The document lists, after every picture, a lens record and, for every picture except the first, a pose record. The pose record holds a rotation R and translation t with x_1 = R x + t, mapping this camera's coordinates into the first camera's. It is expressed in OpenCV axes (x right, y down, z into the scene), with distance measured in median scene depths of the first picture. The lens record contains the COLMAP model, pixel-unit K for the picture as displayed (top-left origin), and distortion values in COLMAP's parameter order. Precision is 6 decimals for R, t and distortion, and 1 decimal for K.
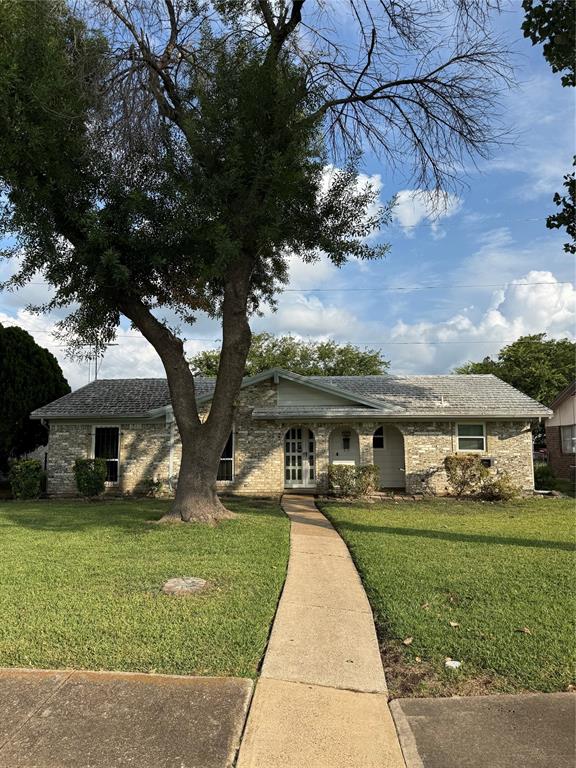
lens RADIAL K [[542.2, 0, 286.6], [0, 542.2, 389.7], [0, 0, 1]] dist [0.099480, -0.128738]
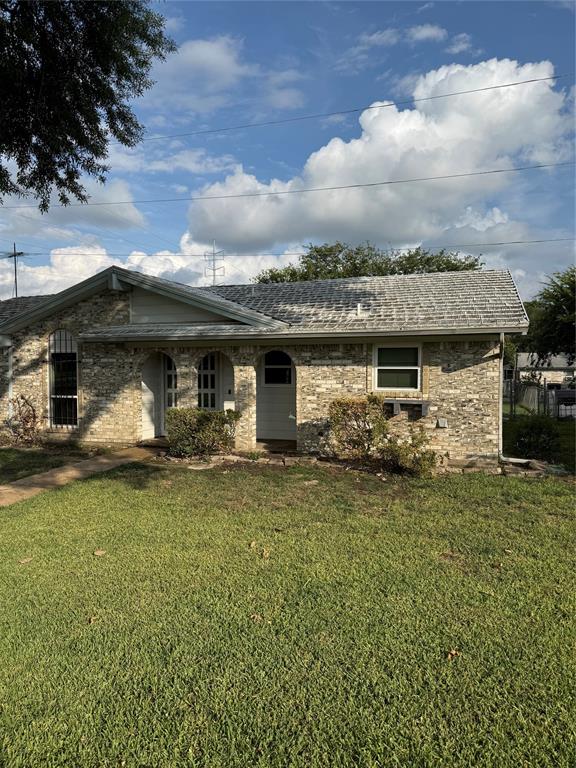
lens RADIAL K [[542.2, 0, 286.6], [0, 542.2, 389.7], [0, 0, 1]] dist [0.099480, -0.128738]
pose [[0.955121, 0.013054, -0.295929, 0.398831], [0.027752, 0.990691, 0.133271, 0.025923], [0.294914, -0.135503, 0.945867, 0.381203]]
